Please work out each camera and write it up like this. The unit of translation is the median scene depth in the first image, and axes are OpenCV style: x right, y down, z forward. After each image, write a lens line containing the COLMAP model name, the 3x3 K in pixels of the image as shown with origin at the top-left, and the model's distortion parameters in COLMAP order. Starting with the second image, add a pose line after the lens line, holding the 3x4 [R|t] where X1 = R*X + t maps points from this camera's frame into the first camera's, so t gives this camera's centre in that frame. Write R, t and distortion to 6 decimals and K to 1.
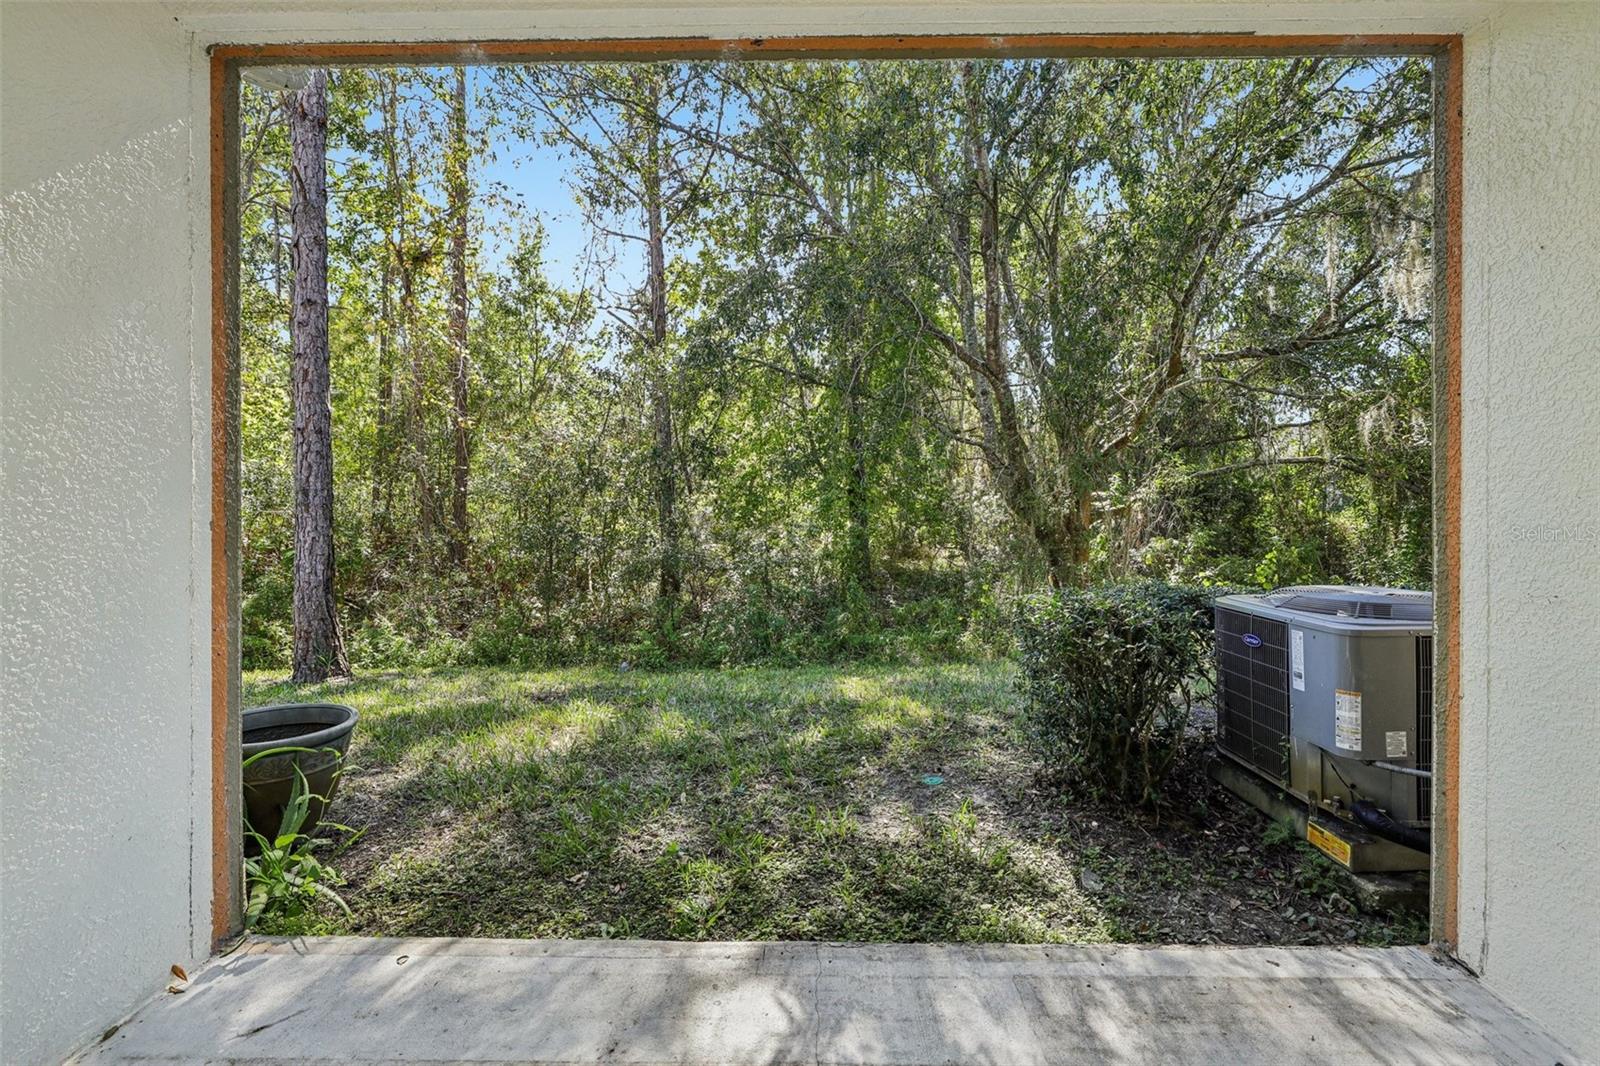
lens RADIAL K [[680.9, 0, 814.8], [0, 680.9, 508.3], [0, 0, 1]] dist [0.001430, -0.000423]
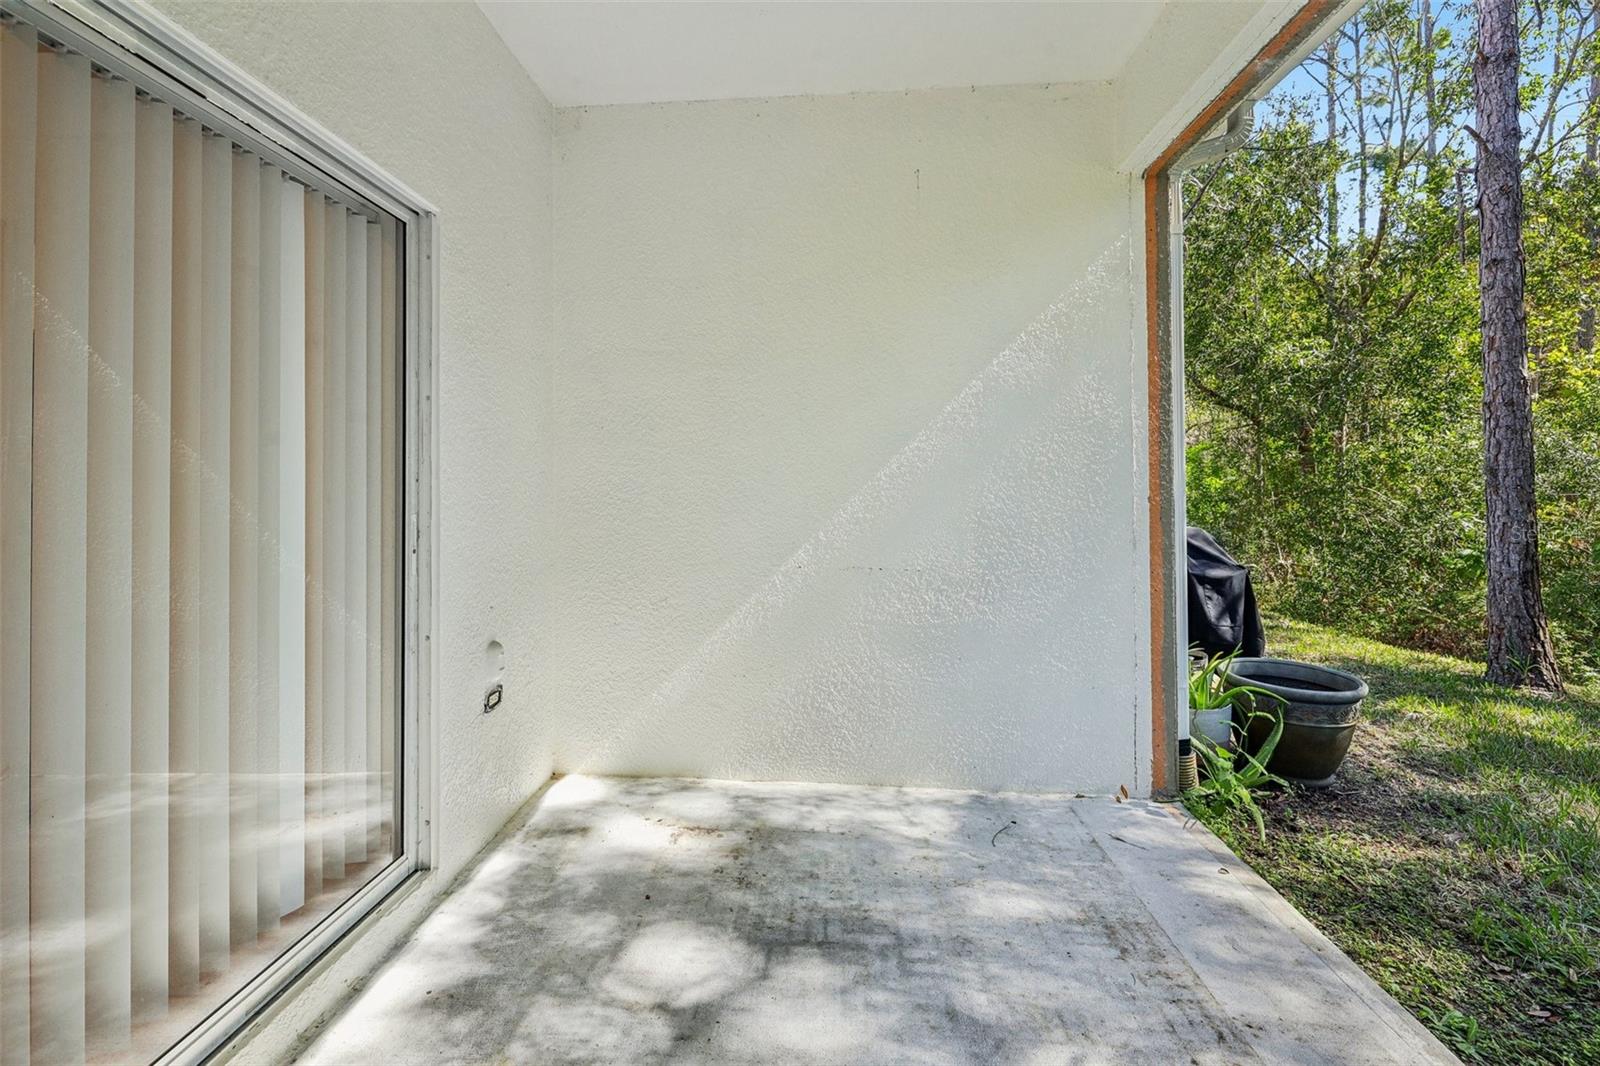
lens RADIAL K [[680.9, 0, 777.5], [0, 680.9, 486.0], [0, 0, 1]] dist [0.001430, -0.000423]
pose [[-0.058608, -0.005288, -0.998267, 0.434724], [-0.003017, 0.999982, -0.005120, 0.004409], [0.998277, 0.002712, -0.058623, 0.211387]]
